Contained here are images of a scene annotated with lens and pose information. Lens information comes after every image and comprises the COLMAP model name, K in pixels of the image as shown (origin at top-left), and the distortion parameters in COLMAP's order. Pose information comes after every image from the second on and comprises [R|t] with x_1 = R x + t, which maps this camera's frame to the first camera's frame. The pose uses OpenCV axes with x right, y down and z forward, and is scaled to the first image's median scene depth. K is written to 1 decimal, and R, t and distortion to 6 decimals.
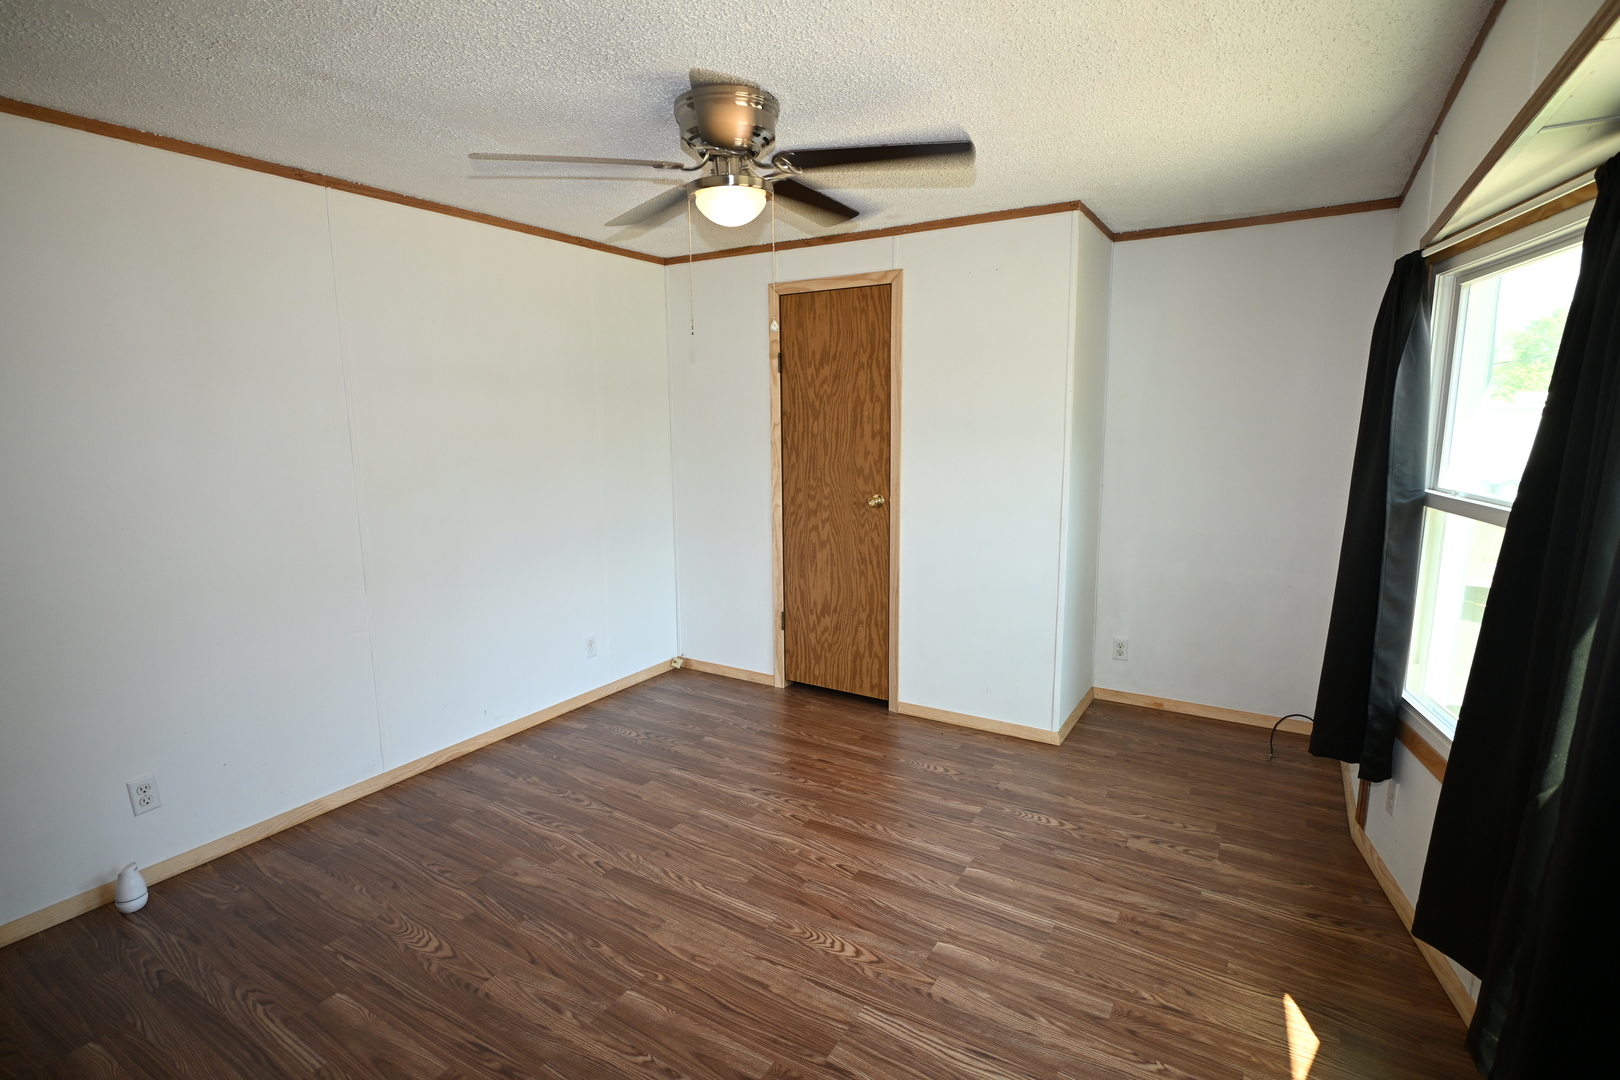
lens RADIAL K [[811.0, 0, 817.7], [0, 811.0, 547.2], [0, 0, 1]] dist [-0.000203, -0.000152]
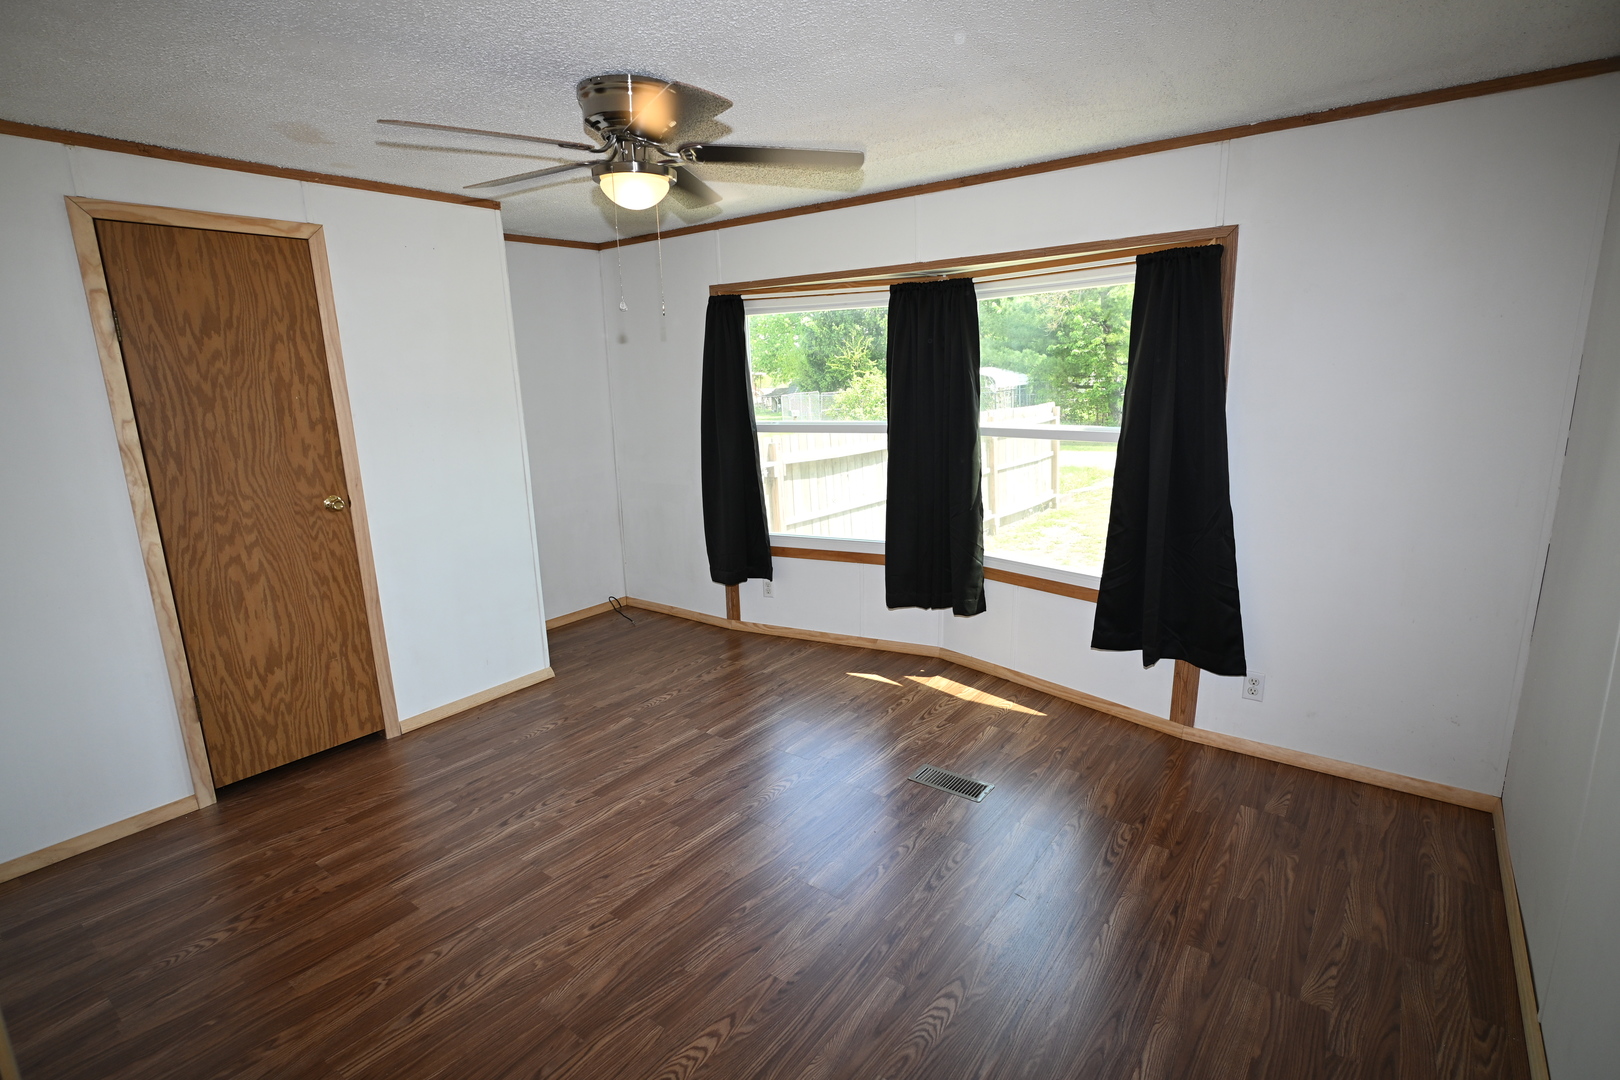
lens RADIAL K [[811.0, 0, 817.7], [0, 811.0, 547.2], [0, 0, 1]] dist [-0.000203, -0.000152]
pose [[0.069100, -0.208964, 0.975479, -0.703841], [0.190112, 0.962655, 0.192750, -0.078961], [-0.979328, 0.172132, 0.106246, 0.430860]]
